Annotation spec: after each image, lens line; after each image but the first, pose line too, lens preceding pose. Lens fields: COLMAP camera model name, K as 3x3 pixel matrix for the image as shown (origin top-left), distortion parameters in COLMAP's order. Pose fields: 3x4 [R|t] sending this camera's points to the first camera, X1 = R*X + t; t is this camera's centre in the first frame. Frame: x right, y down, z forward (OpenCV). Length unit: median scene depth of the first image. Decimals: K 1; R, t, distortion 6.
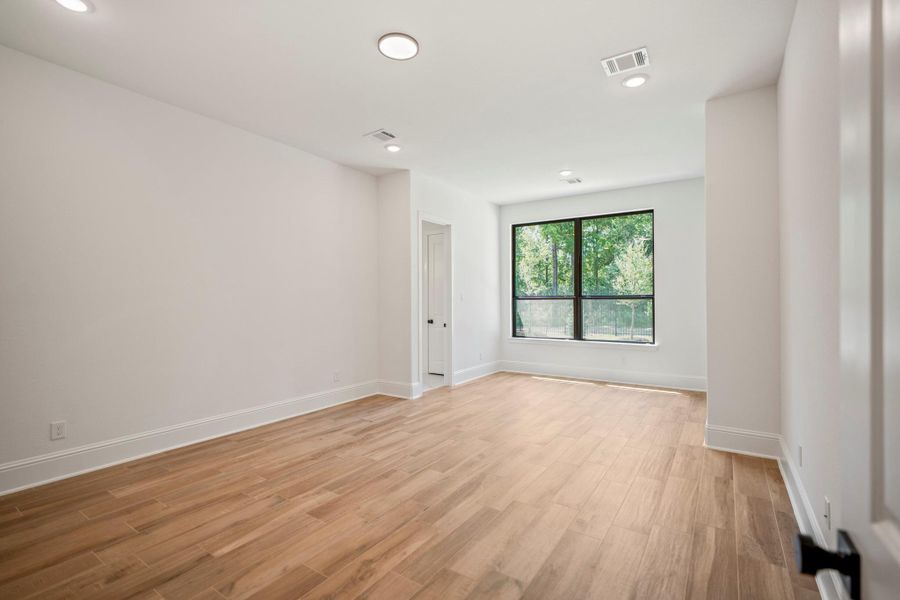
lens RADIAL K [[411.8, 0, 455.6], [0, 411.8, 302.2], [0, 0, 1]] dist [-0.001044, 0.000734]
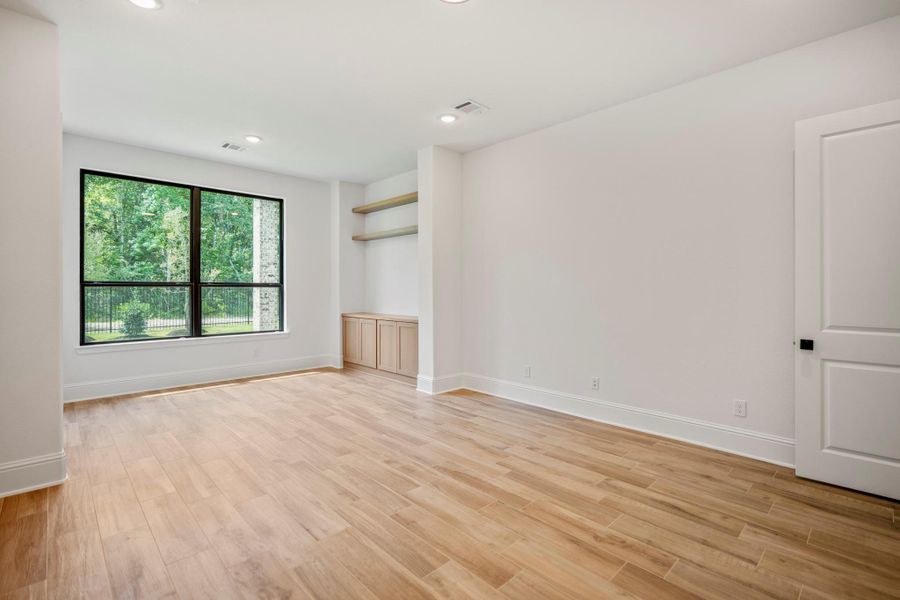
lens RADIAL K [[411.8, 0, 449.9], [0, 411.8, 291.2], [0, 0, 1]] dist [-0.001044, 0.000734]
pose [[0.224582, -0.004613, 0.974444, -0.414345], [0.002849, 0.999988, 0.004078, -0.000364], [-0.974451, 0.001860, 0.224592, 0.357024]]
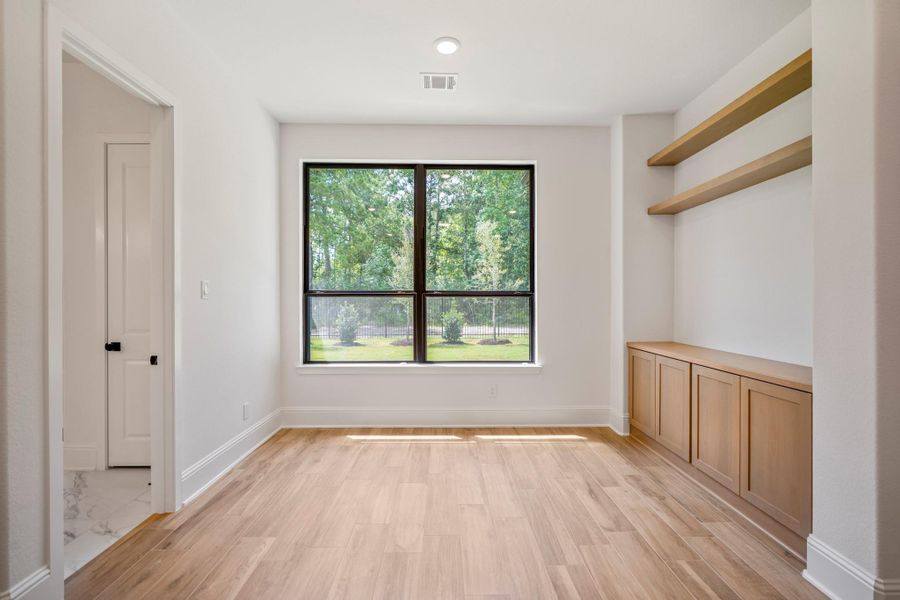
lens RADIAL K [[411.8, 0, 450.9], [0, 411.8, 299.5], [0, 0, 1]] dist [-0.001044, 0.000734]
pose [[0.825669, 0.000773, 0.564154, -0.013872], [0.000423, 0.999998, -0.001990, -0.001727], [-0.564154, 0.001882, 0.825667, 0.503919]]
